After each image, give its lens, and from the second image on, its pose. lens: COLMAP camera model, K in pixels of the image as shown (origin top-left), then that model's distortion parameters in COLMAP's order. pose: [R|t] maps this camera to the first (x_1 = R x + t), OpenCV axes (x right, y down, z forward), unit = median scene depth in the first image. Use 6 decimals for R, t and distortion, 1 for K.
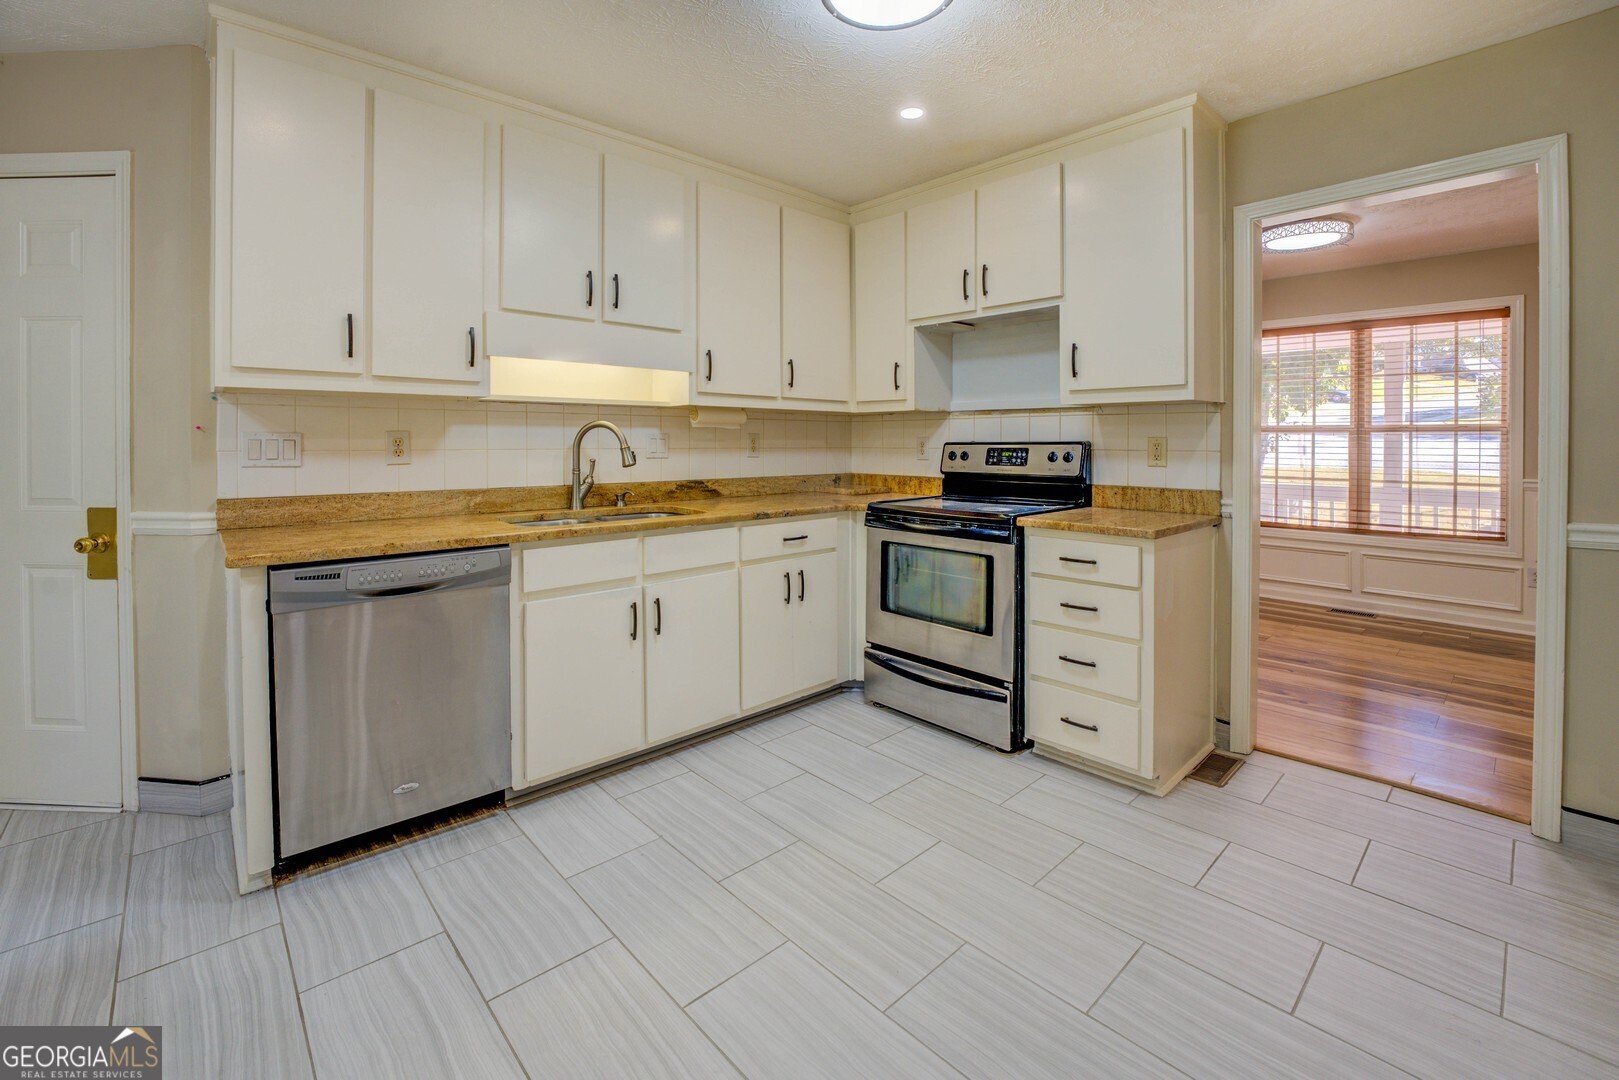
lens RADIAL K [[698.9, 0, 816.5], [0, 698.9, 444.7], [0, 0, 1]] dist [-0.028782, 0.000065]
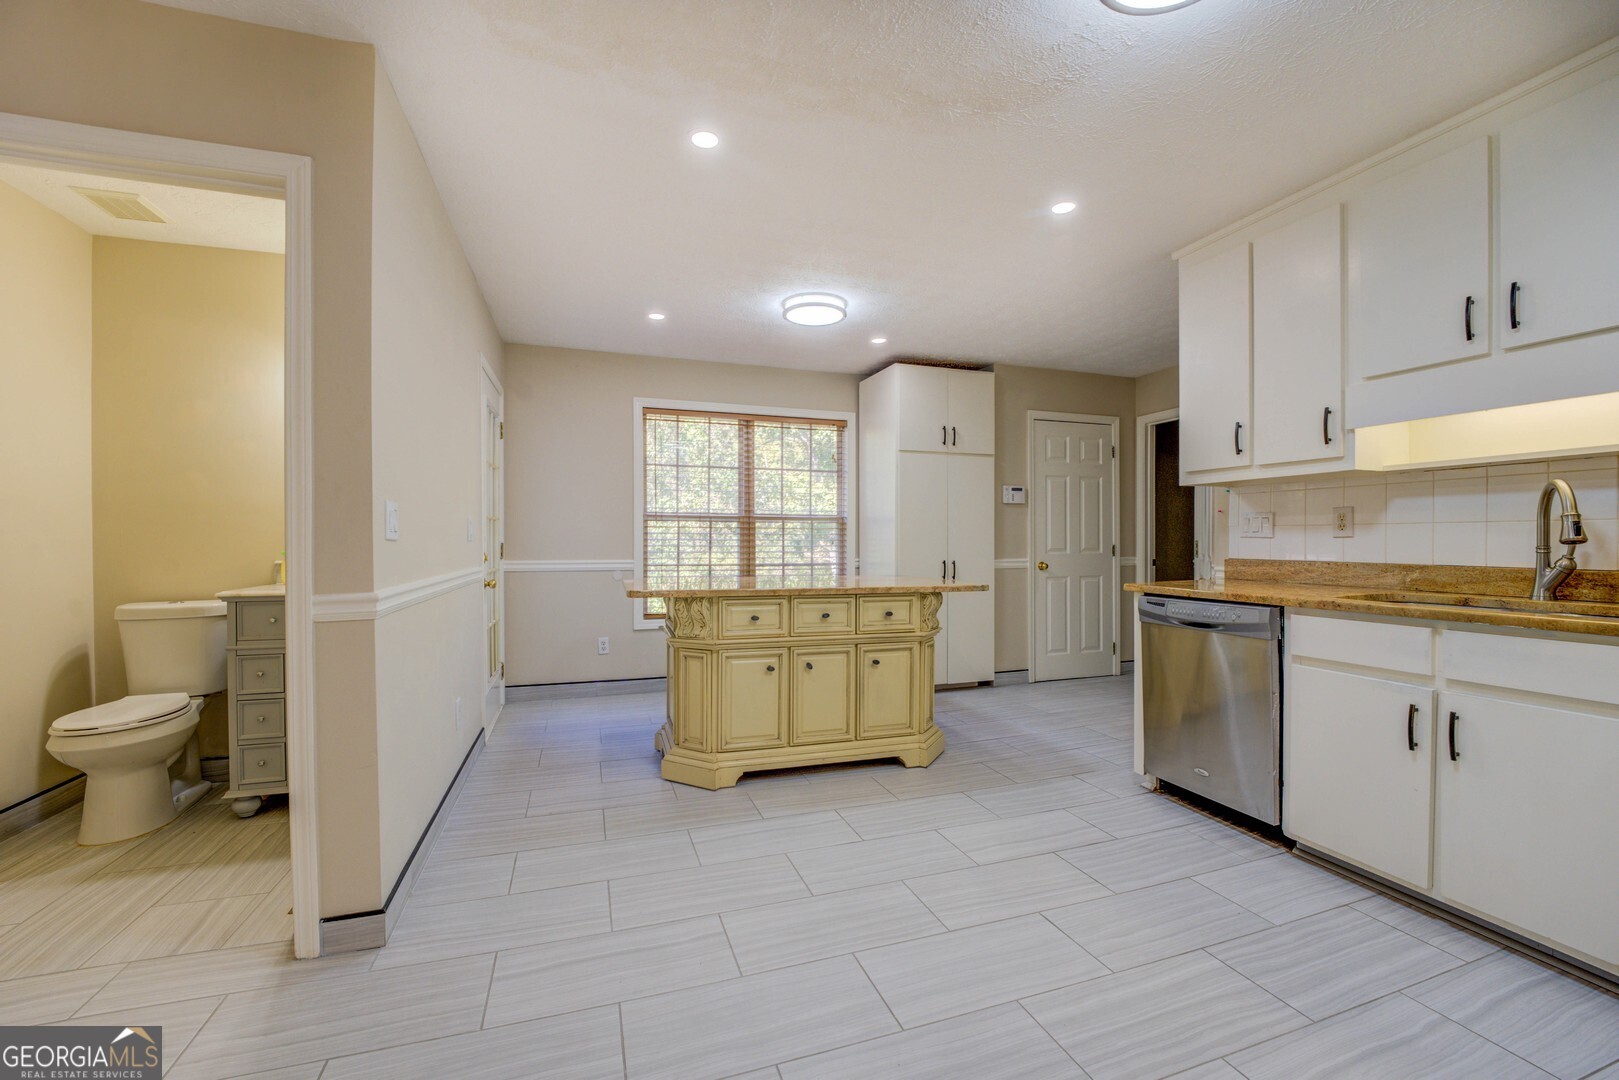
lens RADIAL K [[664.0, 0, 809.5], [0, 664.0, 540.0], [0, 0, 1]] dist [-0.000808, -0.000090]
pose [[-0.405225, 0.003199, -0.914211, 0.674885], [-0.002260, 0.999987, 0.004501, 0.028132], [0.914214, 0.003890, -0.405213, 0.608047]]
